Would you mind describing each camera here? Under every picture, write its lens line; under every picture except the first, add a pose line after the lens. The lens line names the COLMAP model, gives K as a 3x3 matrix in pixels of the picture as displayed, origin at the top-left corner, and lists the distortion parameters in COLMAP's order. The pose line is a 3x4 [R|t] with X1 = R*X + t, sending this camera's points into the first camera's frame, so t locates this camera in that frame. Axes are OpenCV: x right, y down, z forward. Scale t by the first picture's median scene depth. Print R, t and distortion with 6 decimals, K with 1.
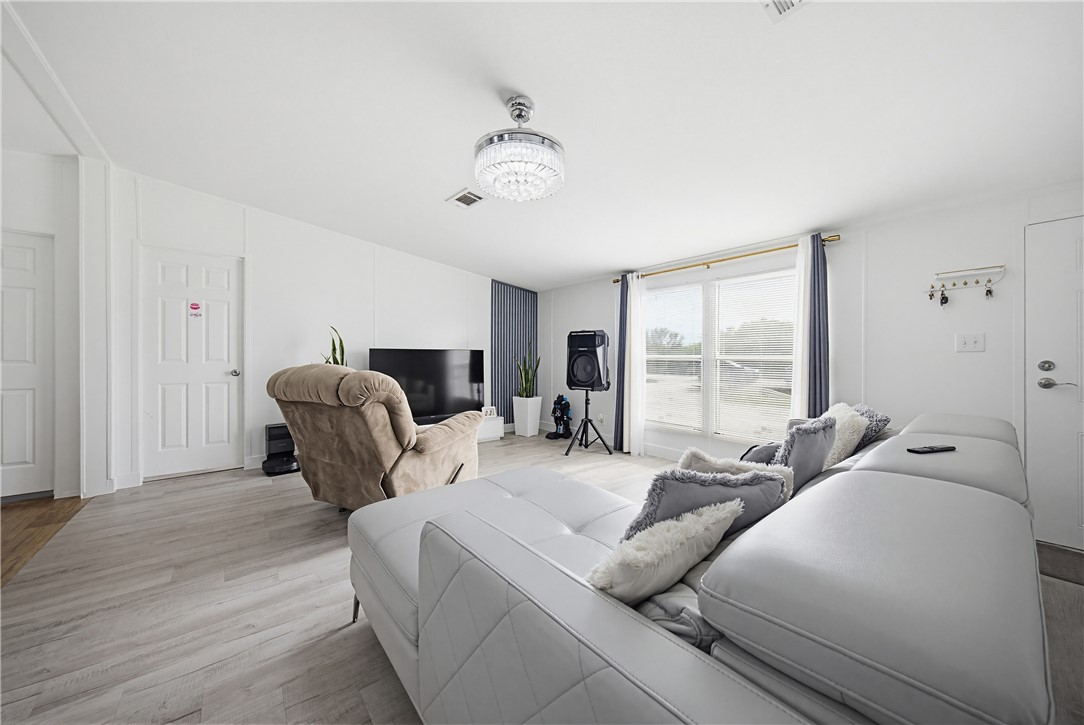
lens RADIAL K [[388.2, 0, 541.8], [0, 388.2, 357.6], [0, 0, 1]] dist [0.000811, 0.000104]
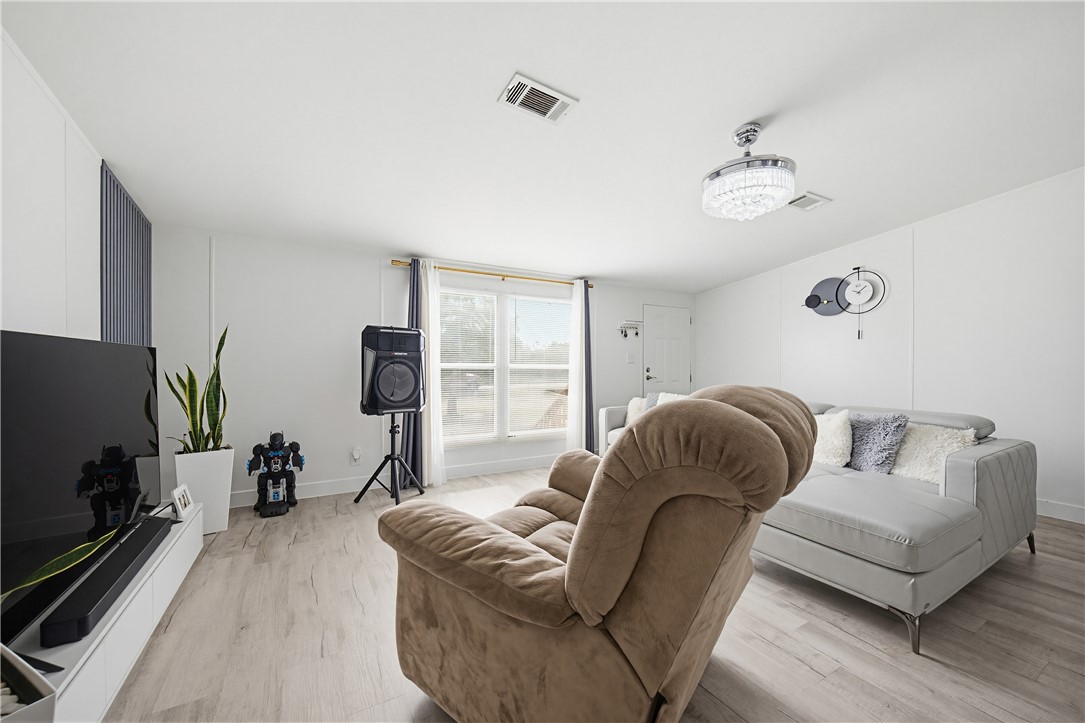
lens RADIAL K [[416.0, 0, 544.5], [0, 416.0, 366.7], [0, 0, 1]] dist [-0.003296, -0.000098]
pose [[0.156089, -0.003919, 0.987735, -0.982191], [-0.001148, 0.999991, 0.004149, -0.004511], [-0.987742, -0.001781, 0.156083, 1.063052]]
